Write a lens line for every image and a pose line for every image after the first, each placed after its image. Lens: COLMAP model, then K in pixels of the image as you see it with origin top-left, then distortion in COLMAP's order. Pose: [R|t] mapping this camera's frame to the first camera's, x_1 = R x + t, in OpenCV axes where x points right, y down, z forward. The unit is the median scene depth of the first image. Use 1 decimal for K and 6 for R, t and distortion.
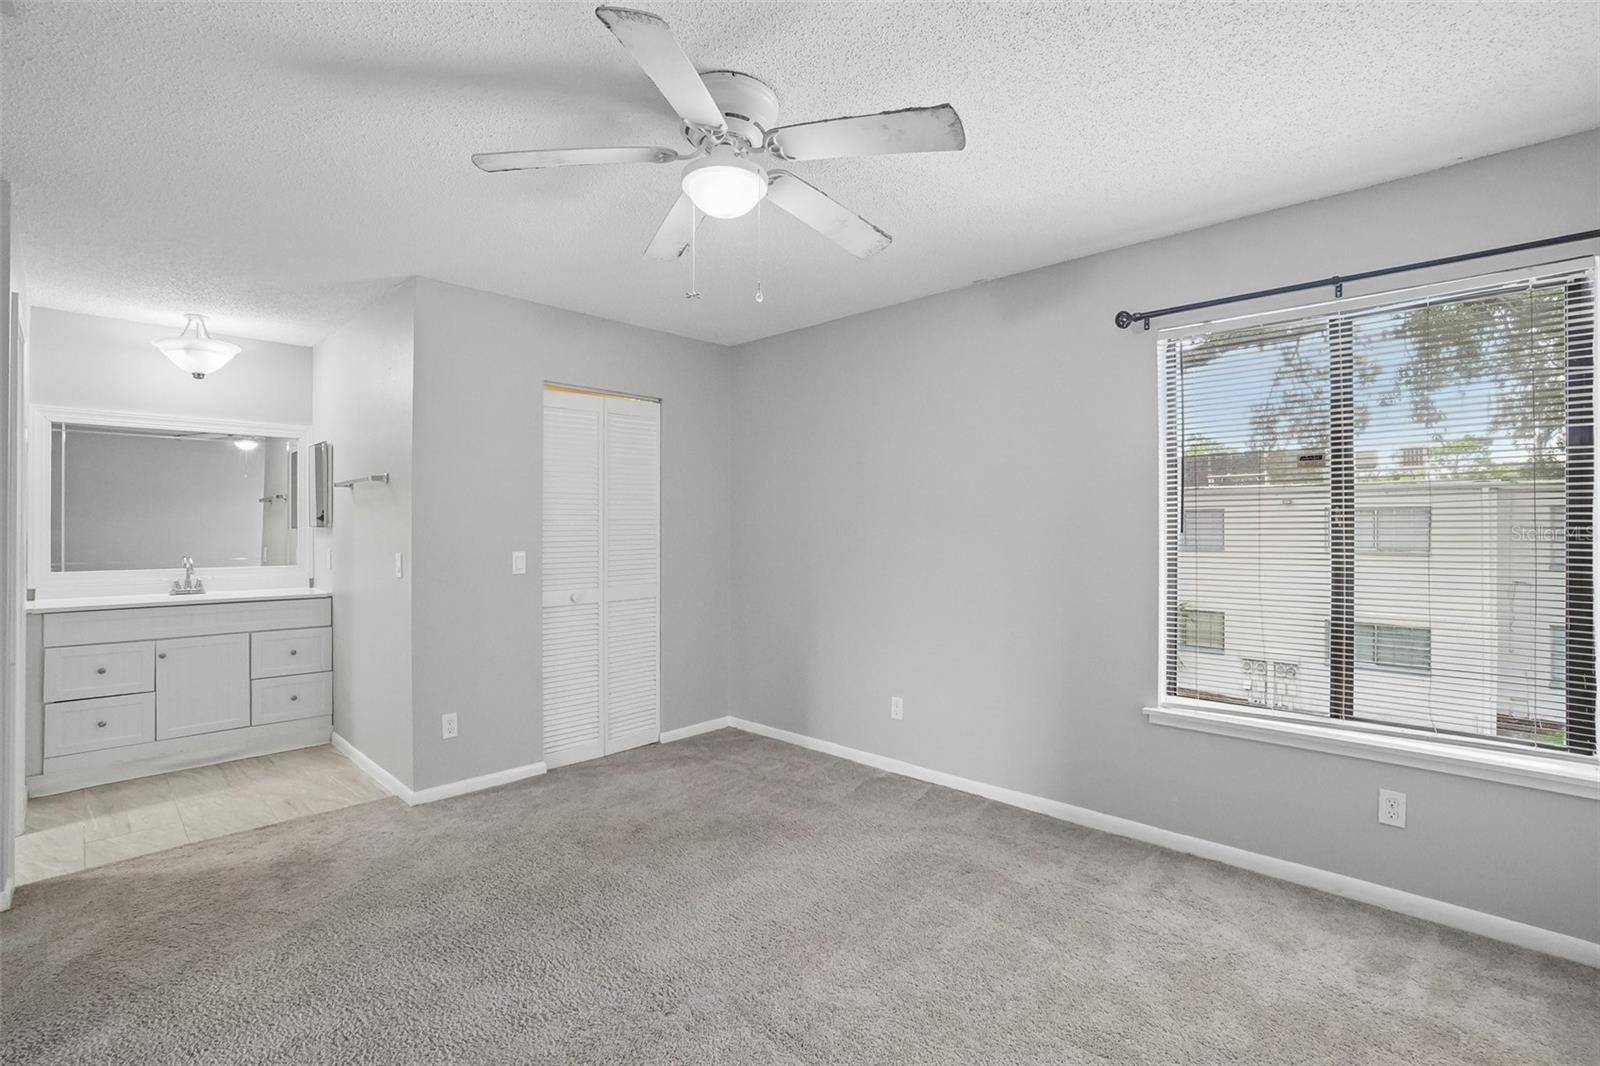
lens RADIAL K [[749.5, 0, 775.6], [0, 749.5, 516.0], [0, 0, 1]] dist [-0.005415, 0.001540]
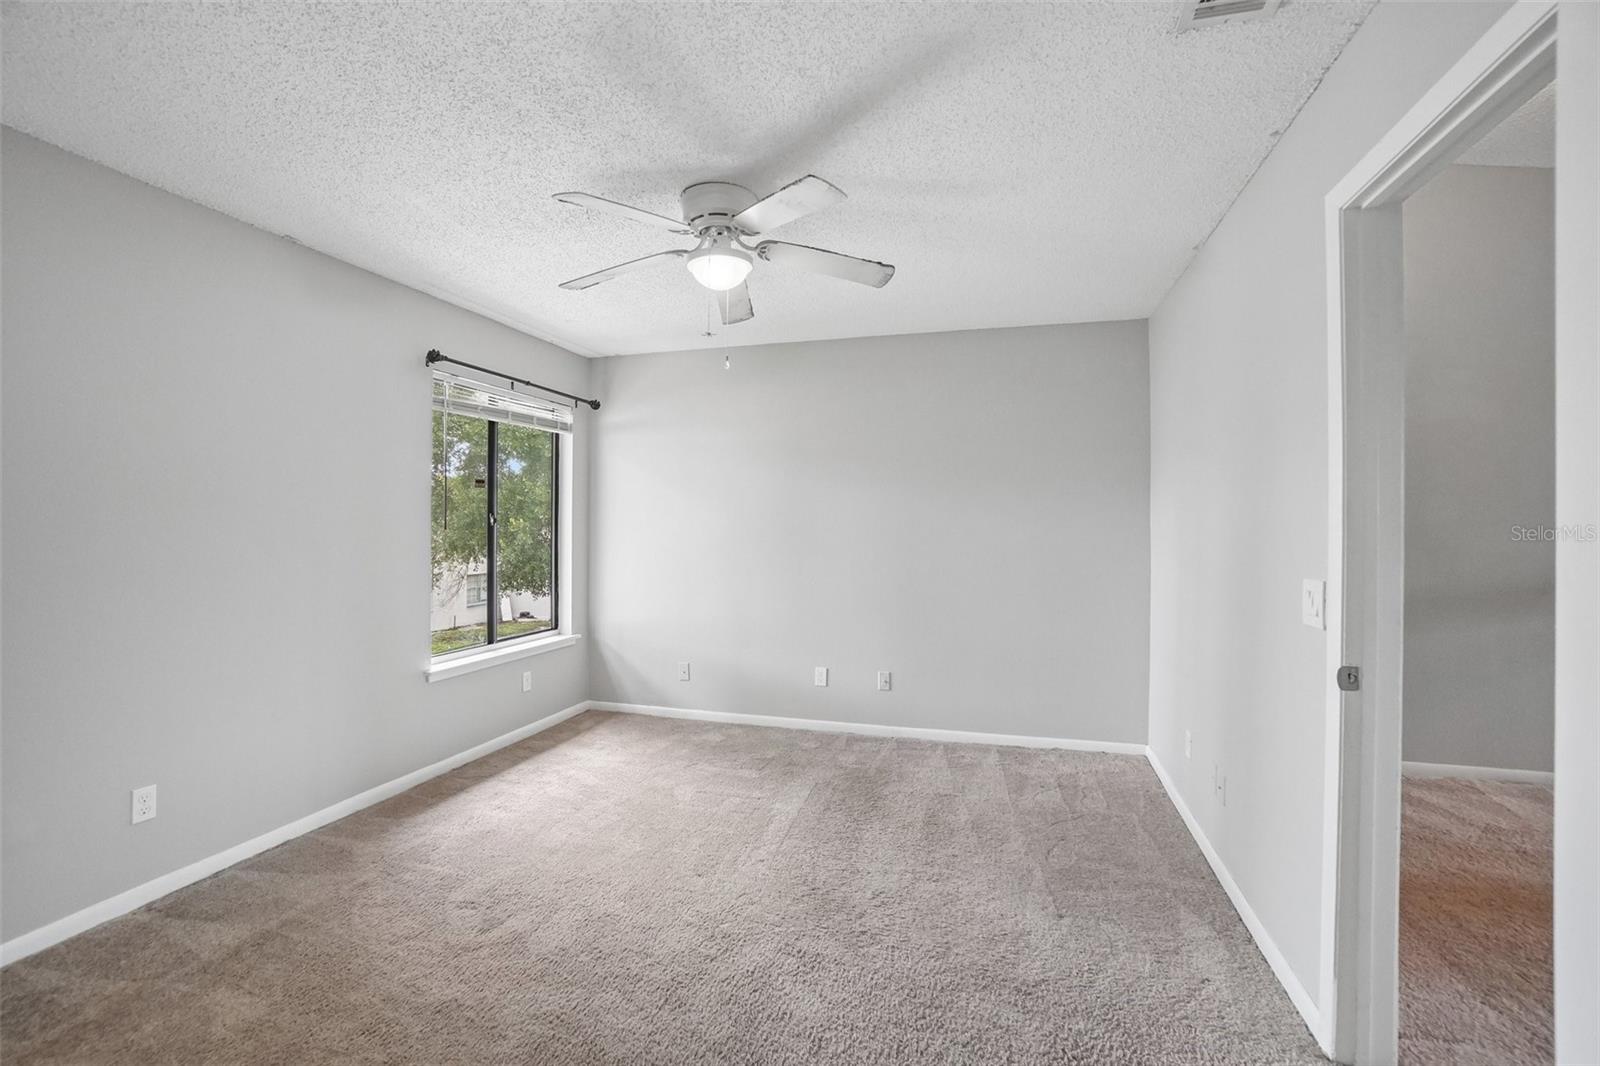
lens RADIAL K [[710.6, 0, 791.0], [0, 710.6, 533.4], [0, 0, 1]] dist [-0.061402, 0.021903]
pose [[-0.465468, -0.007344, 0.885034, -0.633363], [-0.008895, 0.999954, 0.003619, 0.012868], [-0.885020, -0.006188, -0.465512, 0.790017]]
